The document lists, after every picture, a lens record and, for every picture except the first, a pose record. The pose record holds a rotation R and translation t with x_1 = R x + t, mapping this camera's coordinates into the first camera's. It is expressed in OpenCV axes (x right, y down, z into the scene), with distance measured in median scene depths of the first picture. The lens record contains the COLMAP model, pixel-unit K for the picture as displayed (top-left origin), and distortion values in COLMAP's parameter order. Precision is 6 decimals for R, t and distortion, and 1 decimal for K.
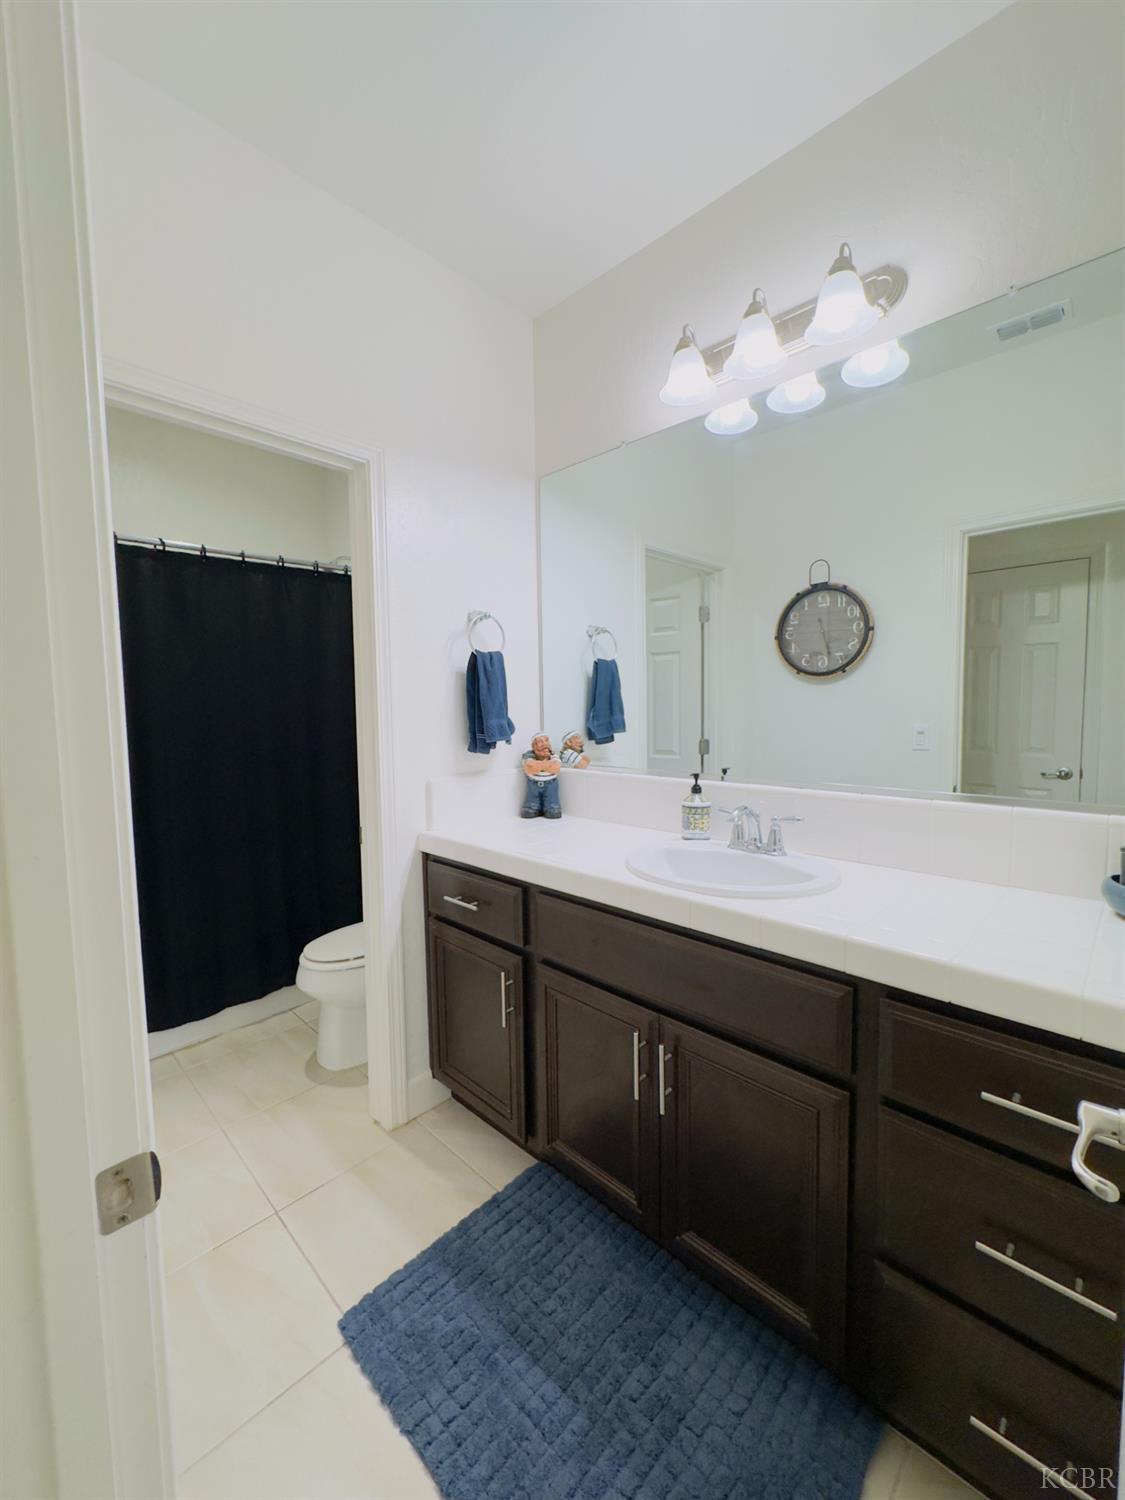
lens RADIAL K [[598.4, 0, 558.0], [0, 598.4, 743.8], [0, 0, 1]] dist [-0.002065, -0.000347]
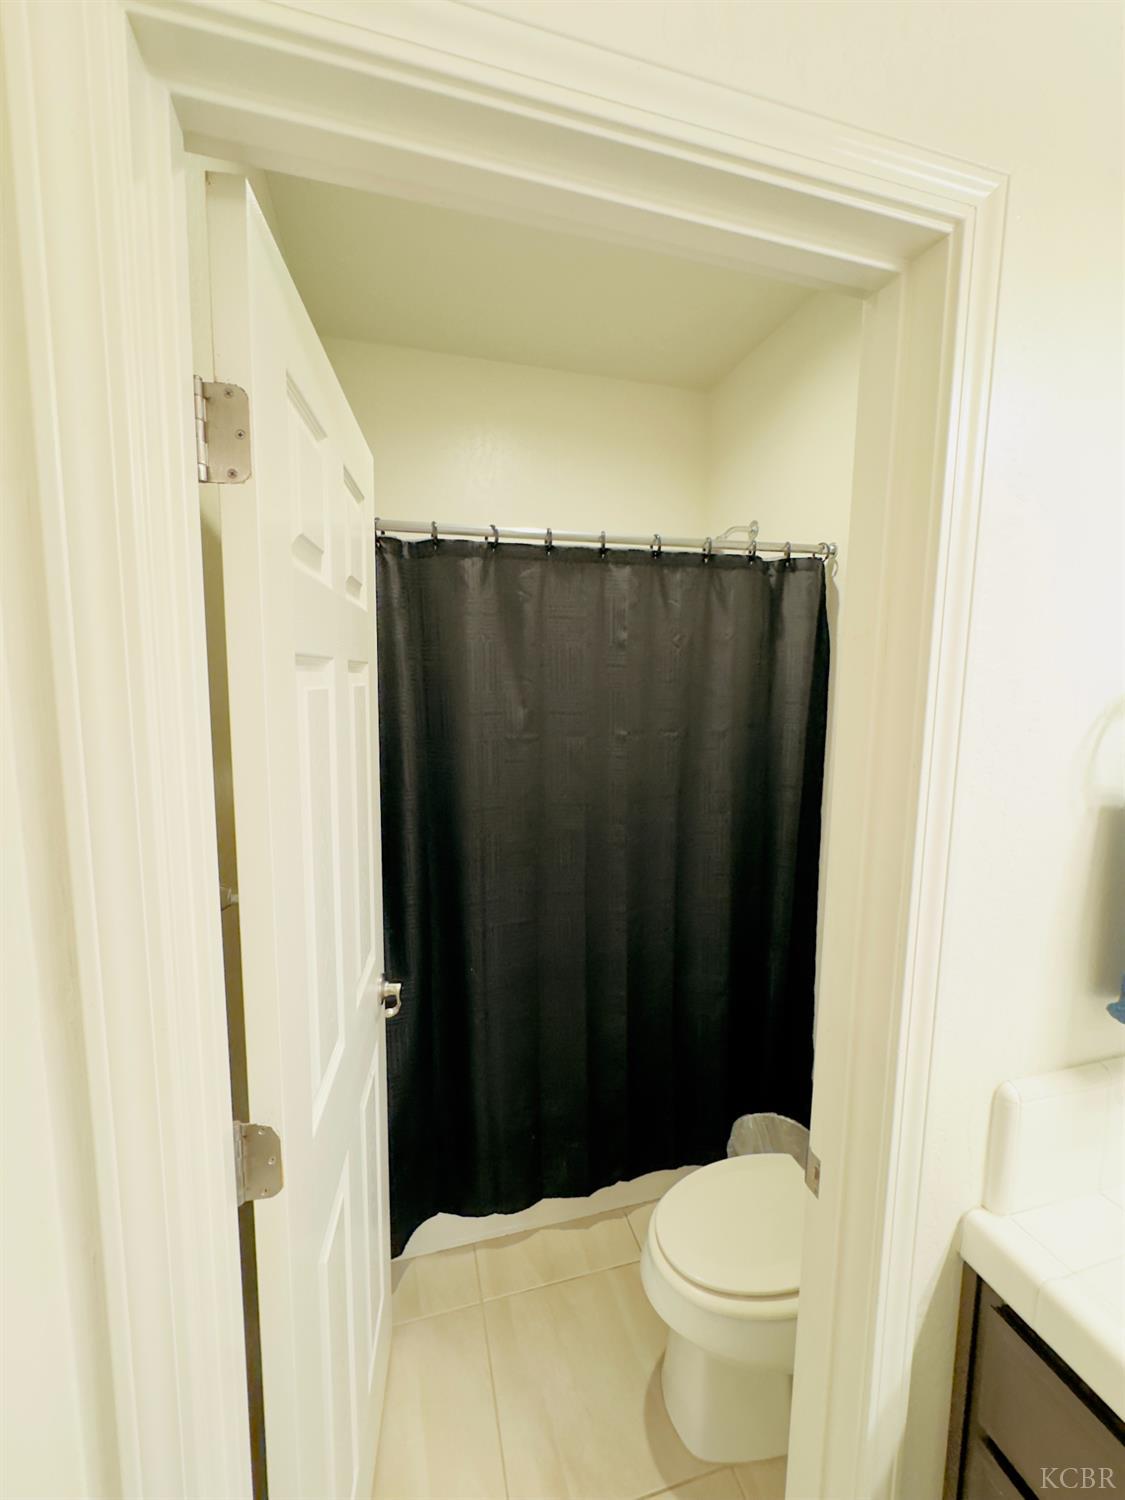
lens RADIAL K [[598.4, 0, 567.8], [0, 598.4, 746.8], [0, 0, 1]] dist [-0.002065, -0.000347]
pose [[0.863638, 0.082721, -0.497280, -0.244484], [-0.056580, 0.996118, 0.067436, -0.148508], [0.500928, -0.030104, 0.864965, 0.461475]]
